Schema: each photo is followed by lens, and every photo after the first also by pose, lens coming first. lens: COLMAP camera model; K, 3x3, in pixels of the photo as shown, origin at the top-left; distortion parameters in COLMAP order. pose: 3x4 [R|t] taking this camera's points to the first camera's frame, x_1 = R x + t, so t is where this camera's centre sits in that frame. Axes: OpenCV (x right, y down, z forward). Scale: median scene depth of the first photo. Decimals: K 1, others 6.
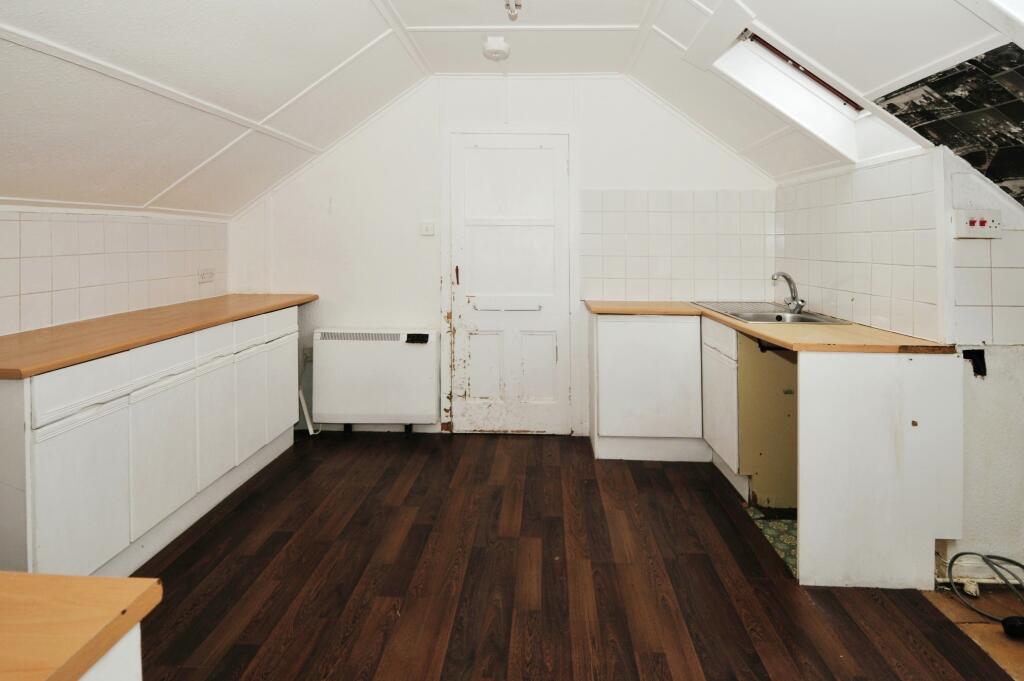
lens RADIAL K [[552.6, 0, 512.0], [0, 552.6, 340.5], [0, 0, 1]] dist [0.048668, -0.046267]
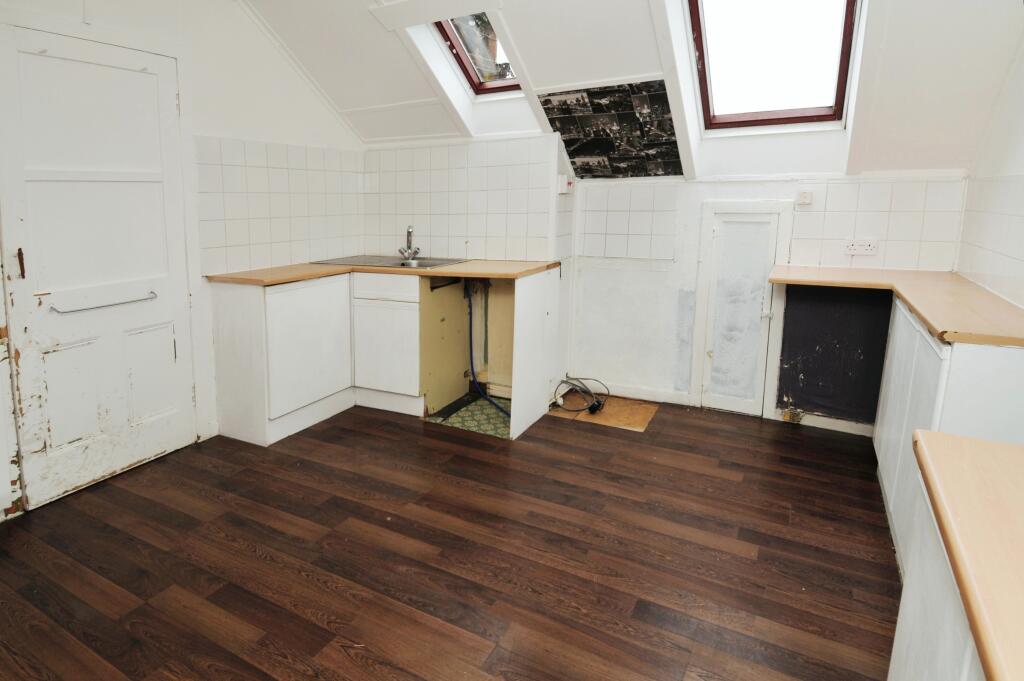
lens RADIAL K [[526.6, 0, 507.9], [0, 526.6, 379.5], [0, 0, 1]] dist [0.045484, -0.036701]
pose [[0.440761, -0.305450, 0.844056, -0.473126], [0.181582, 0.951222, 0.249411, -0.050228], [-0.879066, 0.043334, 0.474726, 0.267409]]
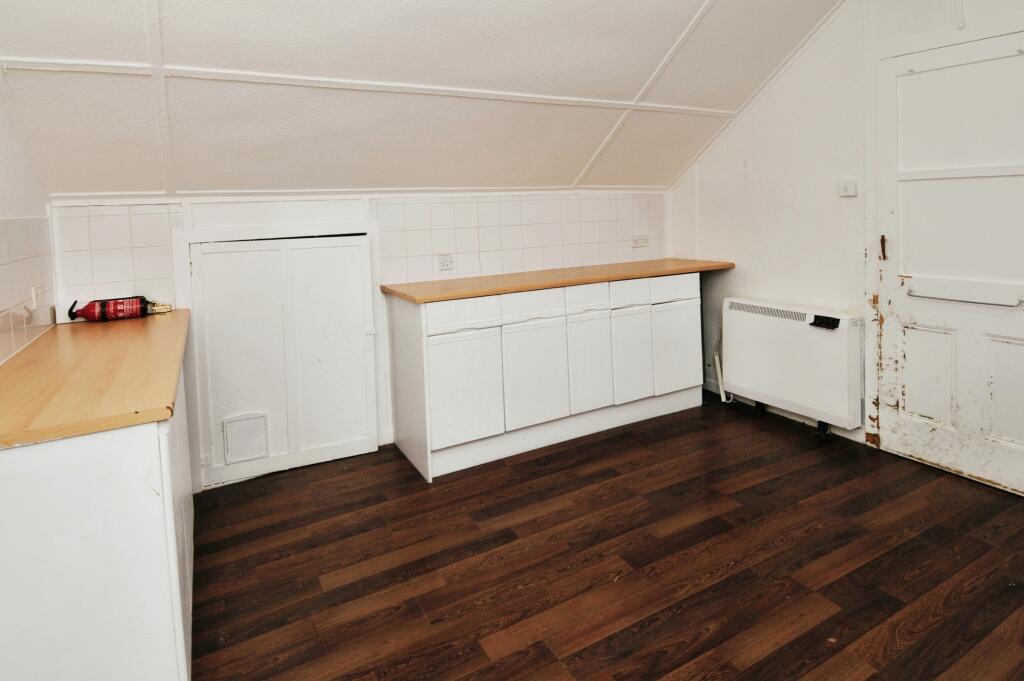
lens RADIAL K [[540.8, 0, 529.8], [0, 540.8, 335.4], [0, 0, 1]] dist [0.045577, -0.042528]
pose [[0.547942, 0.168629, -0.819343, 0.317808], [-0.120072, 0.985183, 0.122462, -0.037978], [0.827854, 0.031278, 0.560071, 0.205948]]
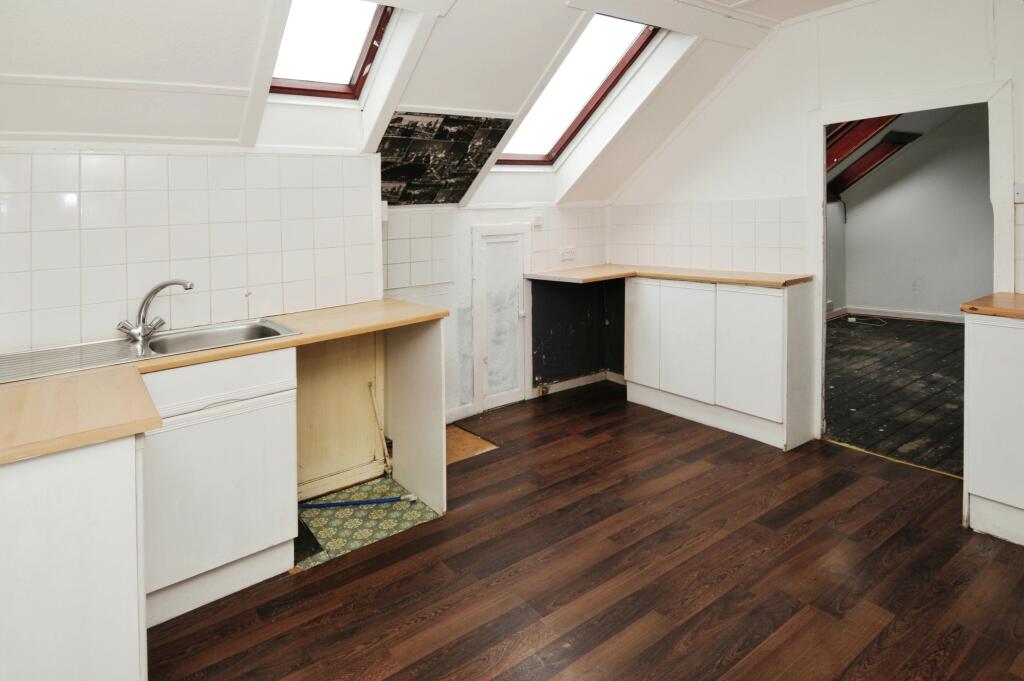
lens RADIAL K [[558.1, 0, 499.4], [0, 558.1, 341.9], [0, 0, 1]] dist [0.050245, -0.048456]
pose [[-0.620793, -0.162692, 0.766908, -0.317850], [0.178883, 0.923030, 0.340613, -0.222662], [-0.763294, 0.348636, -0.543908, 1.107155]]
